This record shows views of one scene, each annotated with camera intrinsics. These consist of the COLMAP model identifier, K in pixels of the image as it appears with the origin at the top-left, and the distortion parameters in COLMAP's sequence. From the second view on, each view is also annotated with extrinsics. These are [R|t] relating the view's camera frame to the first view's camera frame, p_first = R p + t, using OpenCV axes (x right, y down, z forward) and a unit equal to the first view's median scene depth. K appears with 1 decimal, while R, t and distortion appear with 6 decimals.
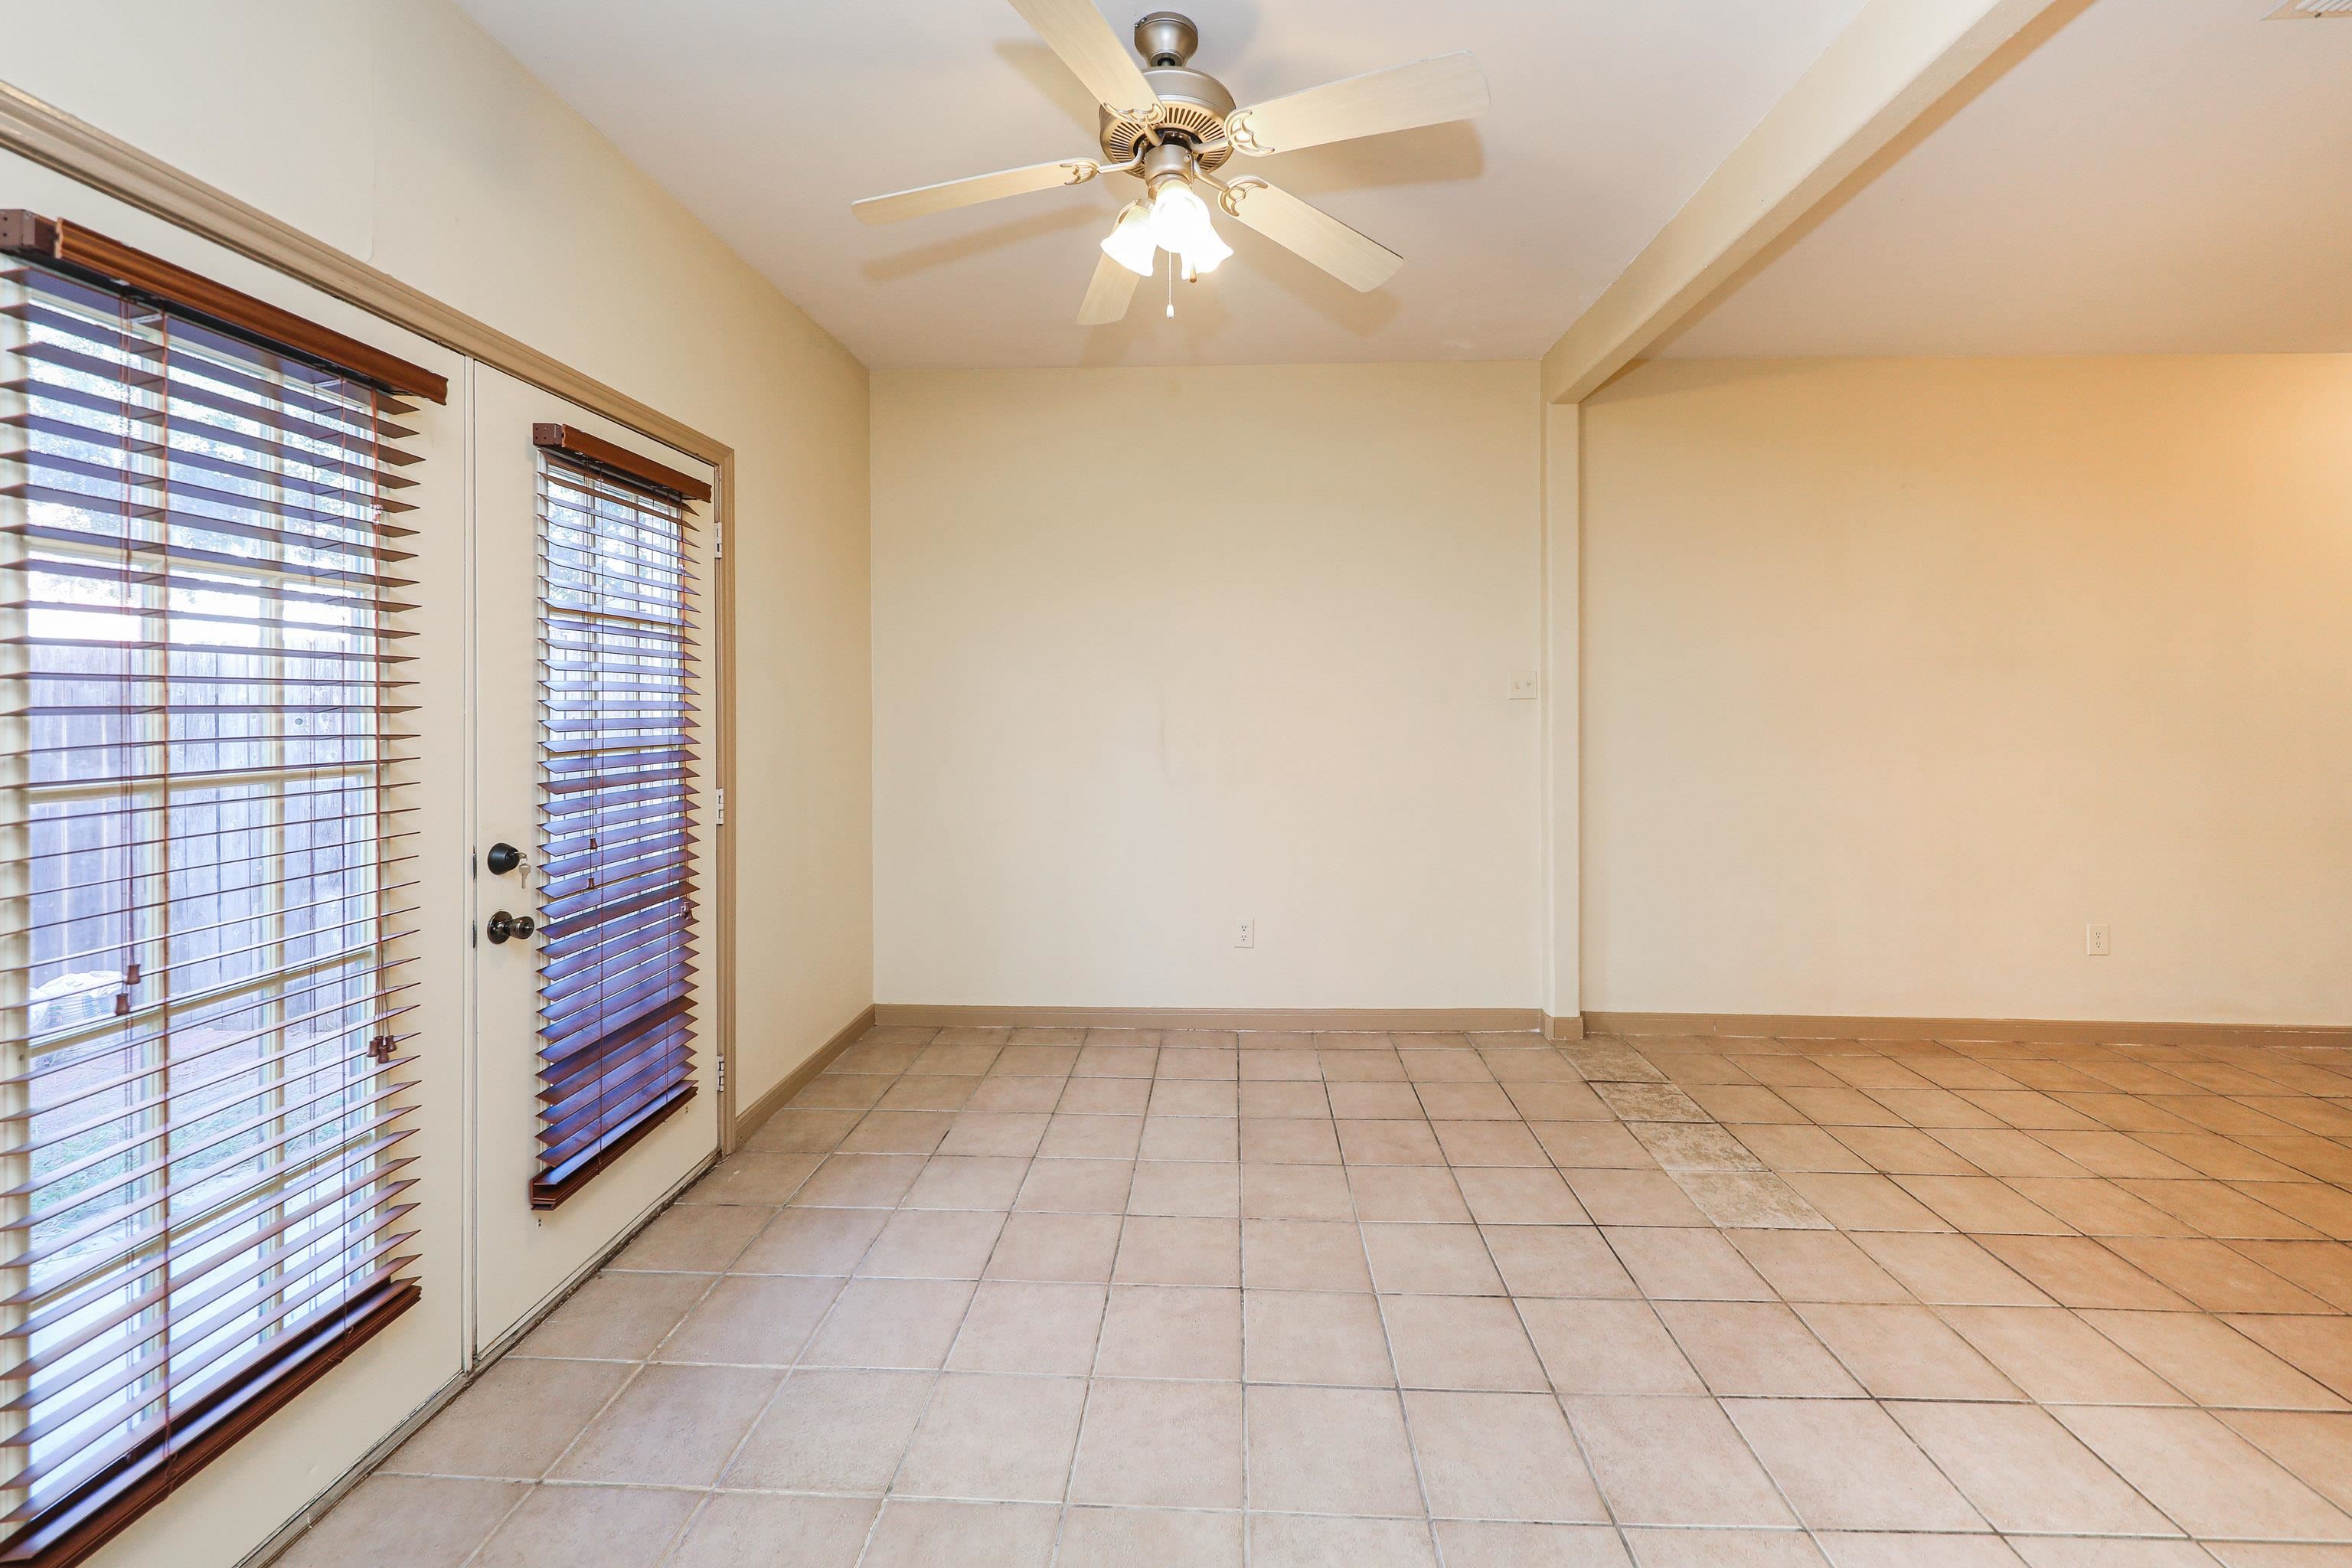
lens RADIAL K [[919.0, 0, 1274.4], [0, 919.0, 694.3], [0, 0, 1]] dist [0.000968, 0.000012]
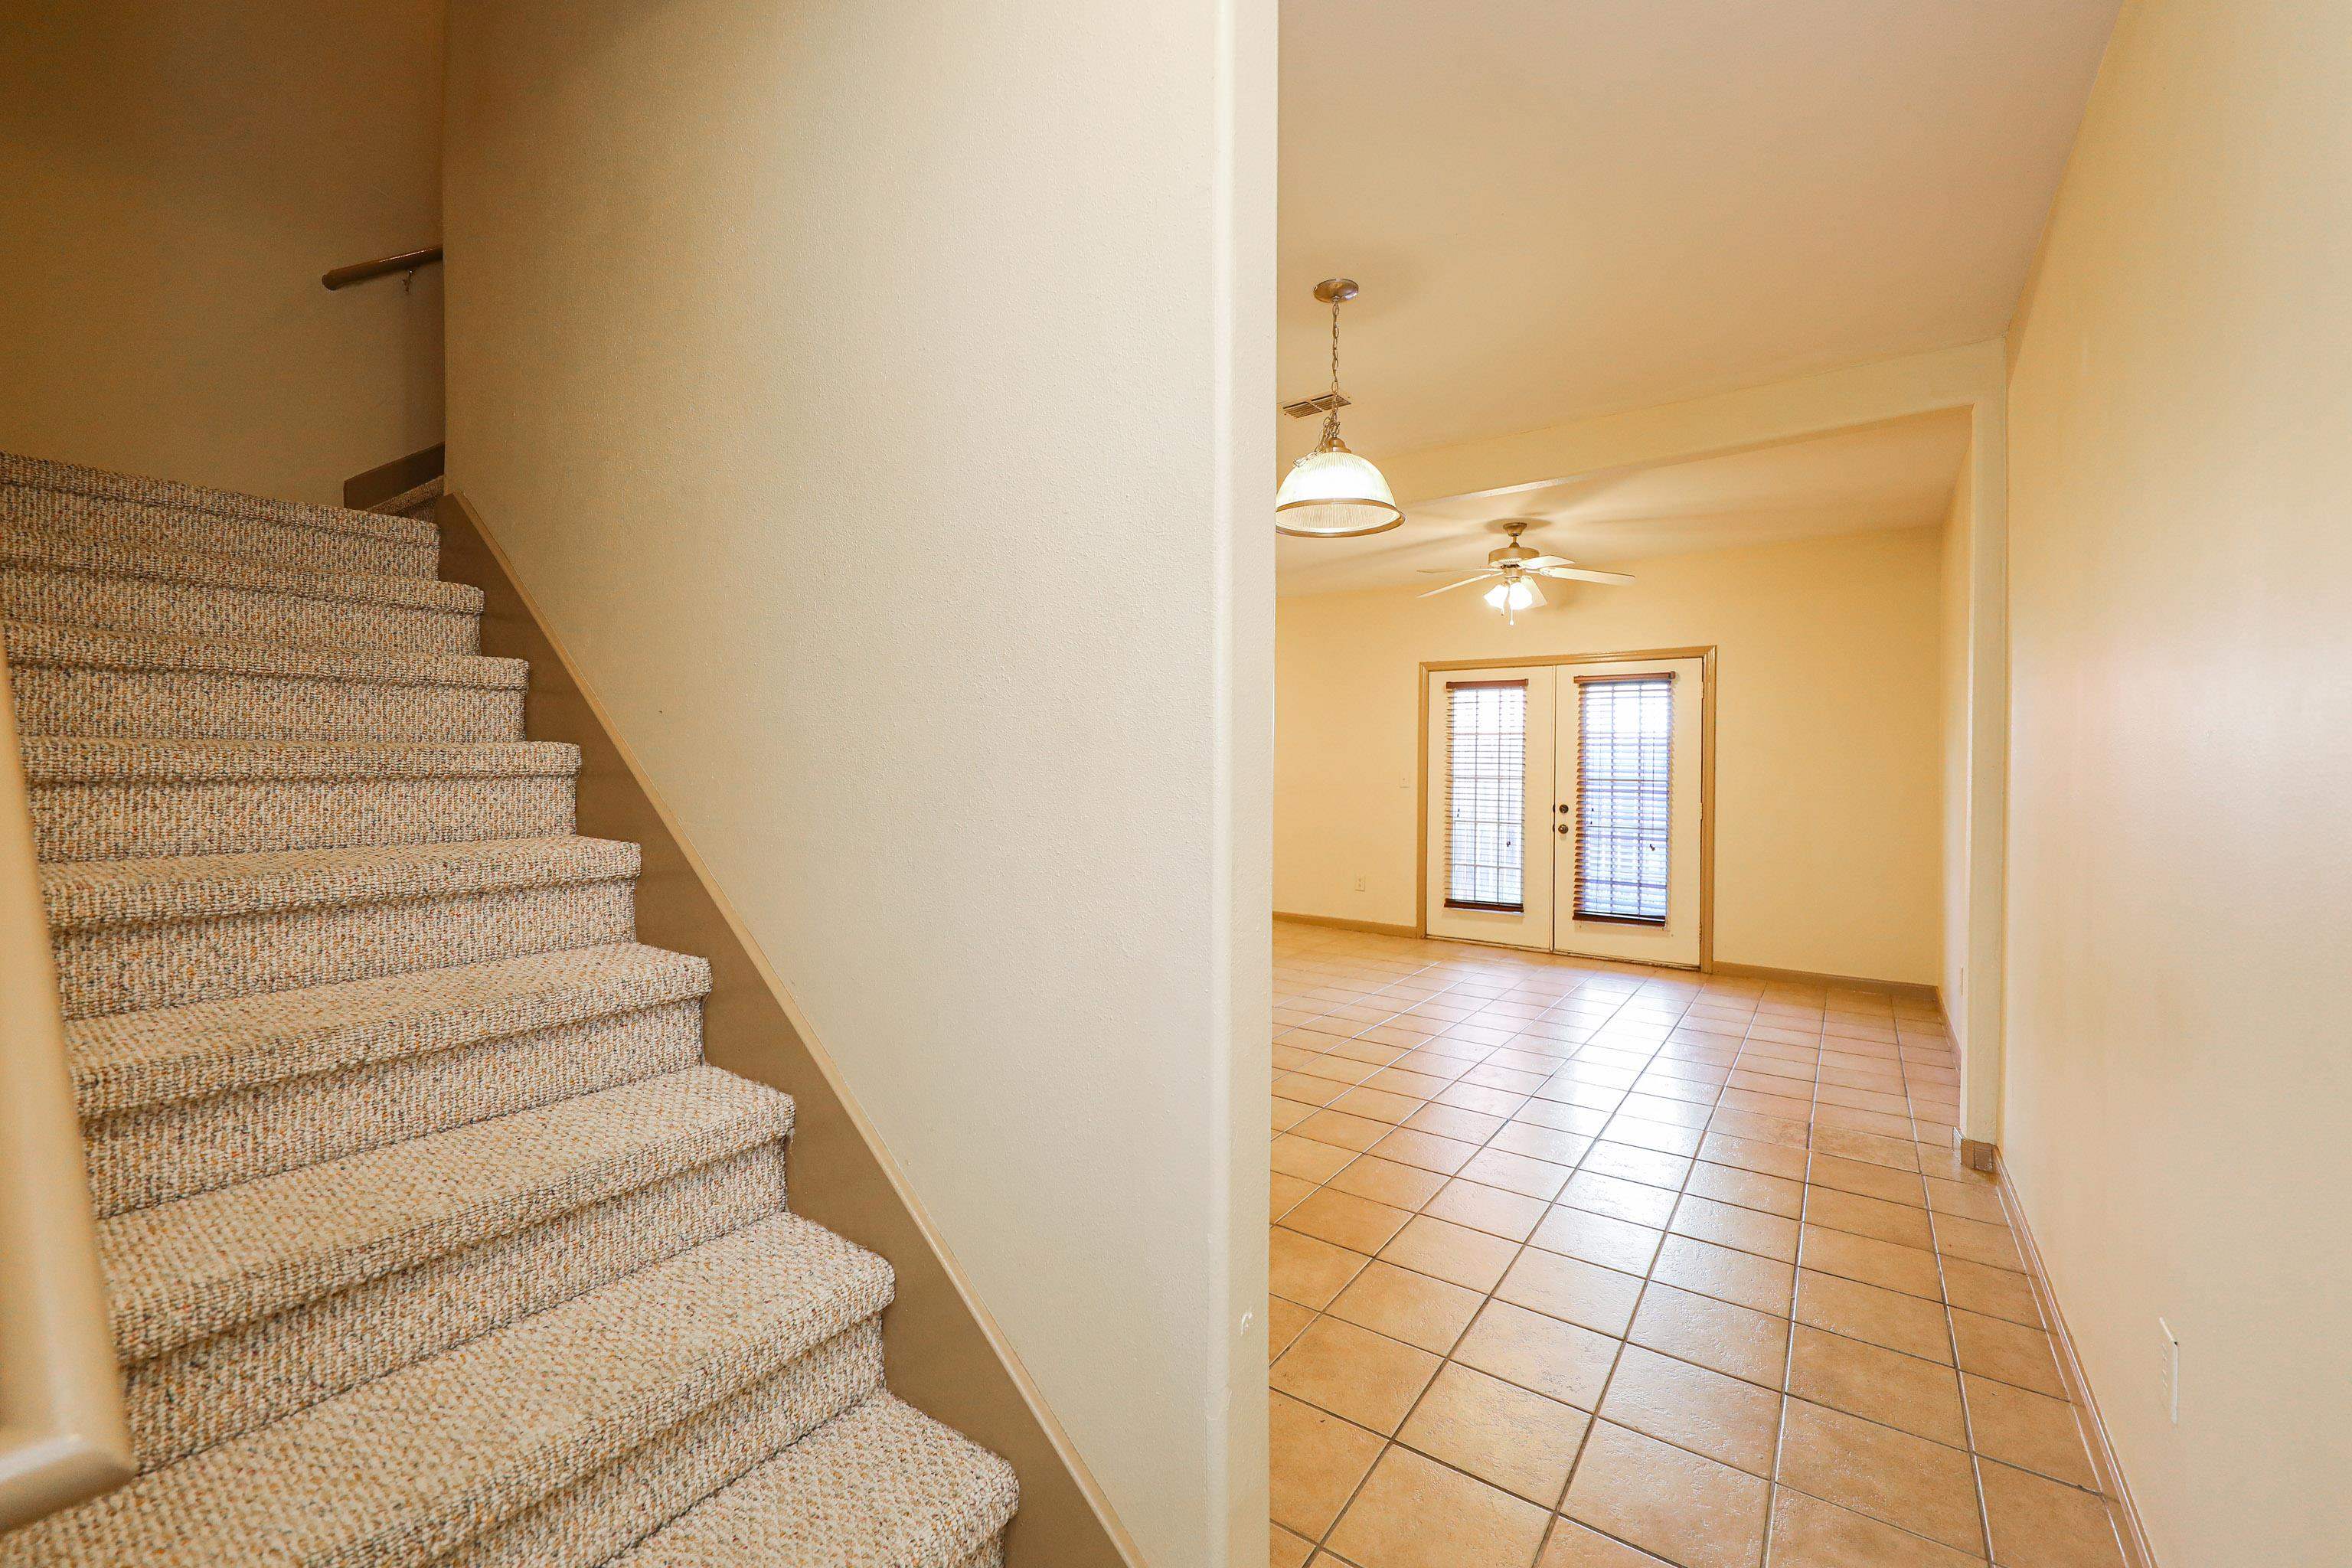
lens RADIAL K [[943.5, 0, 1176.9], [0, 943.5, 791.8], [0, 0, 1]] dist [-0.000285, -0.000162]
pose [[-0.543853, 0.015821, -0.839031, 2.885183], [-0.010760, 0.999609, 0.025823, 0.041238], [0.839111, 0.023072, -0.543470, 1.701473]]
